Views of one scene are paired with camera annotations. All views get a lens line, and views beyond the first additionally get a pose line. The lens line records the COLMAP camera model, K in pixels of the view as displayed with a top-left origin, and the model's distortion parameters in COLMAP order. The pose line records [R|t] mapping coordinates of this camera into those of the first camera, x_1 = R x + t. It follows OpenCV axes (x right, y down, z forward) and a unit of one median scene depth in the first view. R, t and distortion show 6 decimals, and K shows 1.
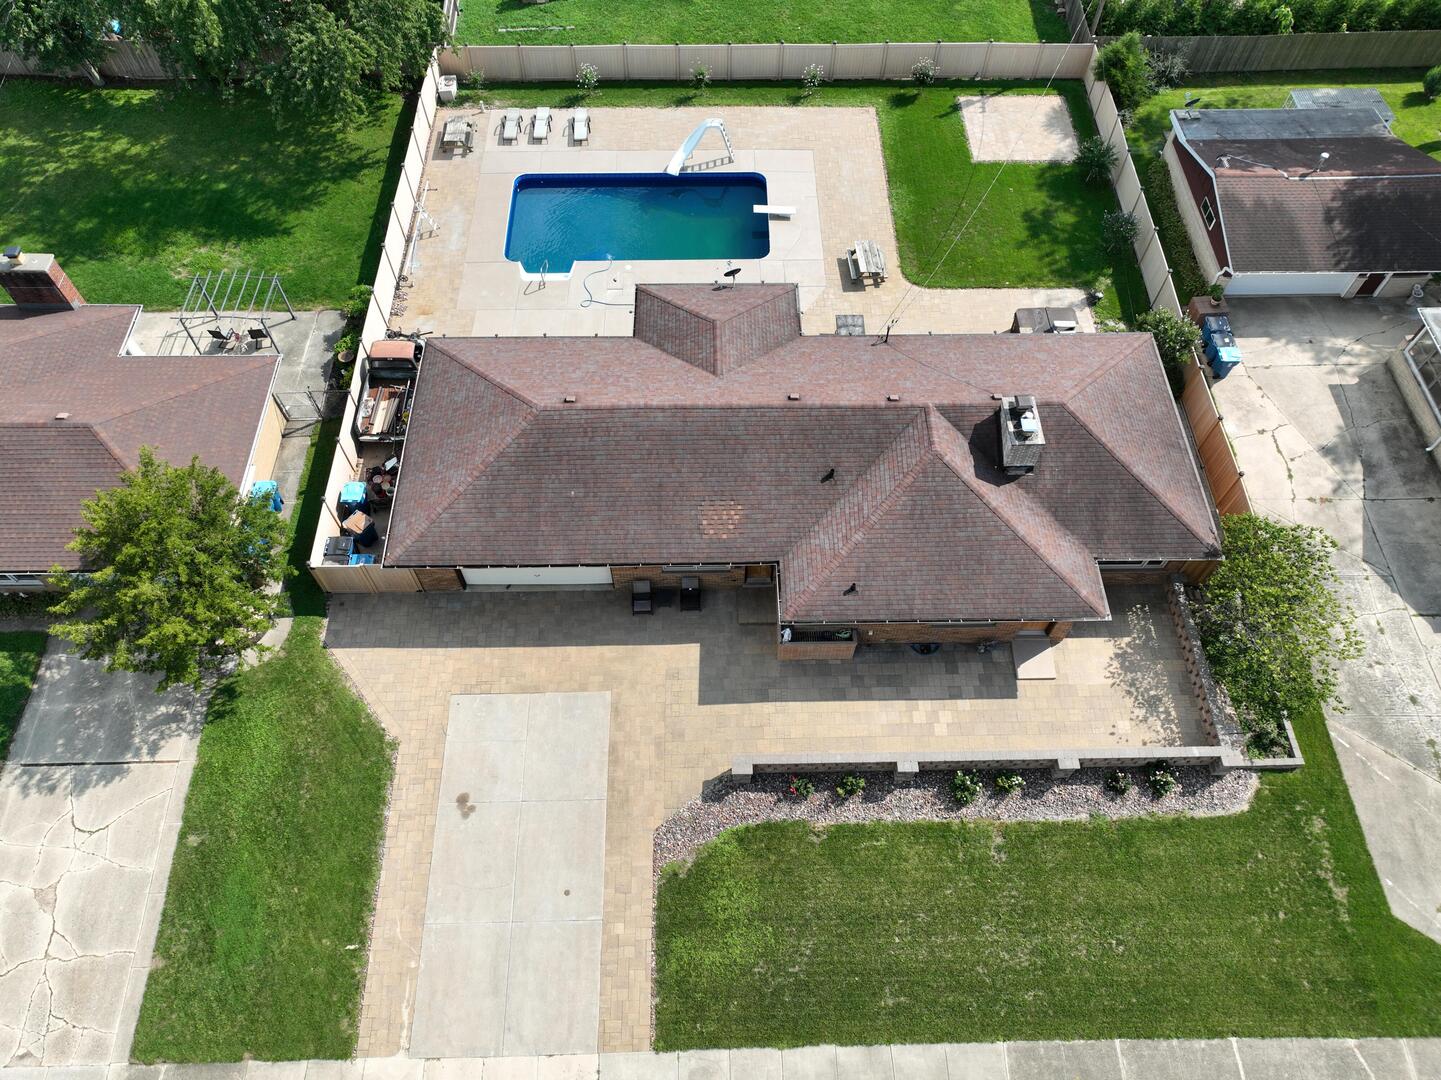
lens RADIAL K [[1007.9, 0, 726.9], [0, 1007.9, 539.8], [0, 0, 1]] dist [0.005210, 0.005921]
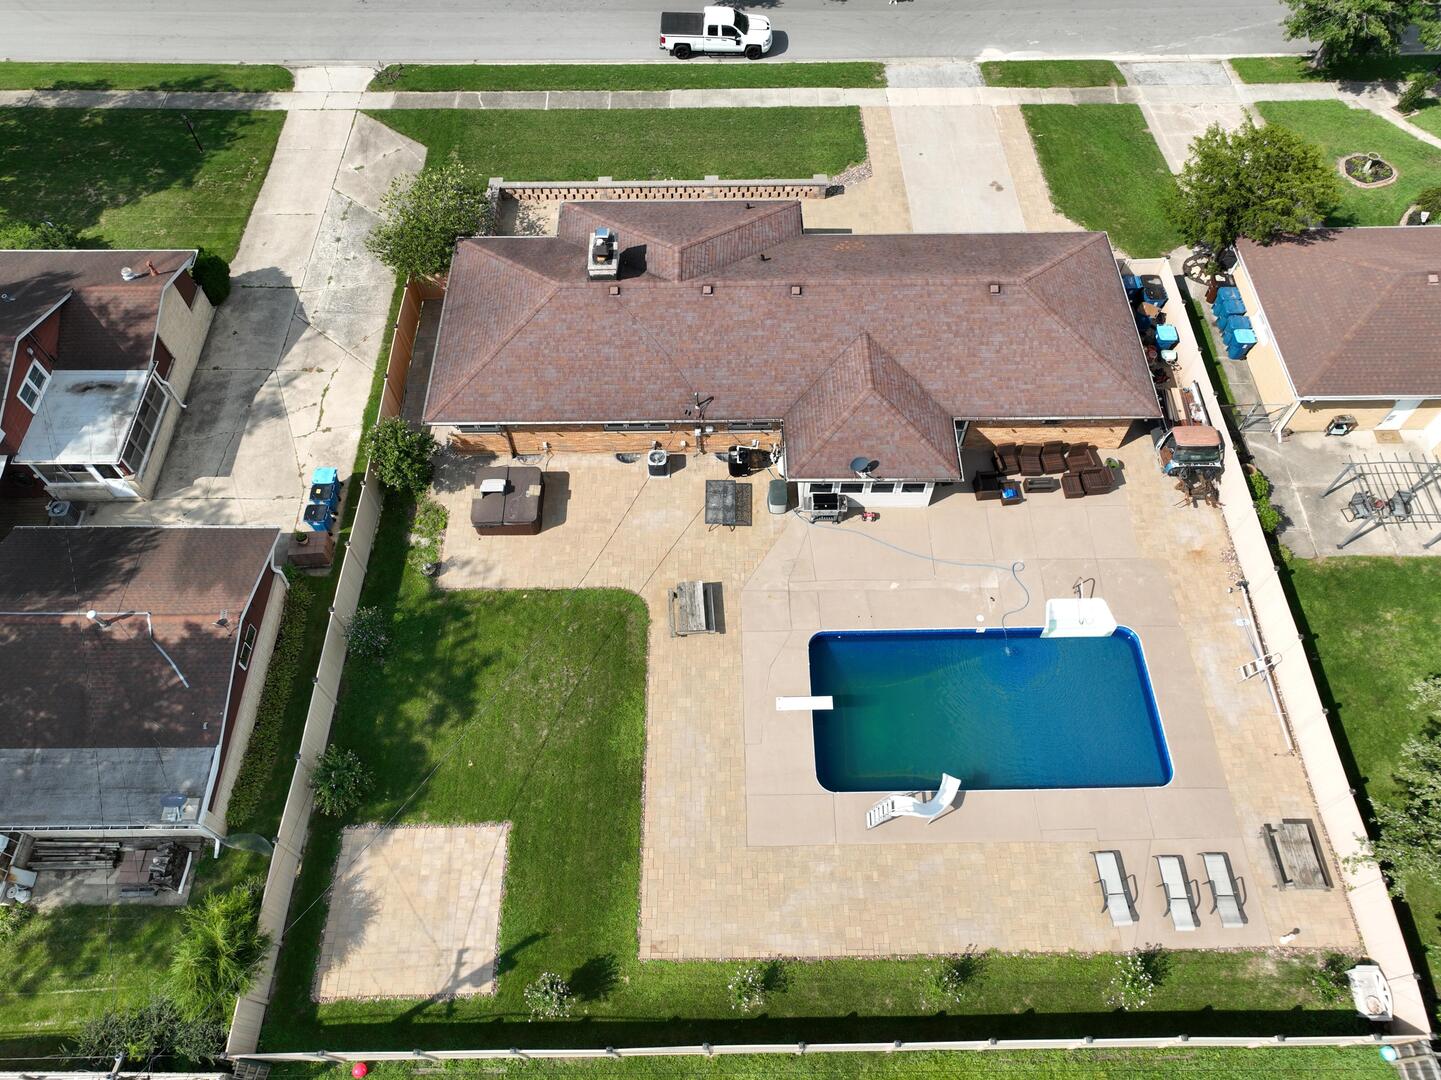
lens RADIAL K [[1007.9, 0, 725.5], [0, 1007.9, 542.0], [0, 0, 1]] dist [0.005210, 0.005921]
pose [[-0.999973, -0.006390, -0.003676, 0.113379], [-0.000489, -0.440087, 0.897955, -0.980258], [-0.007356, 0.897932, 0.440072, 0.583465]]
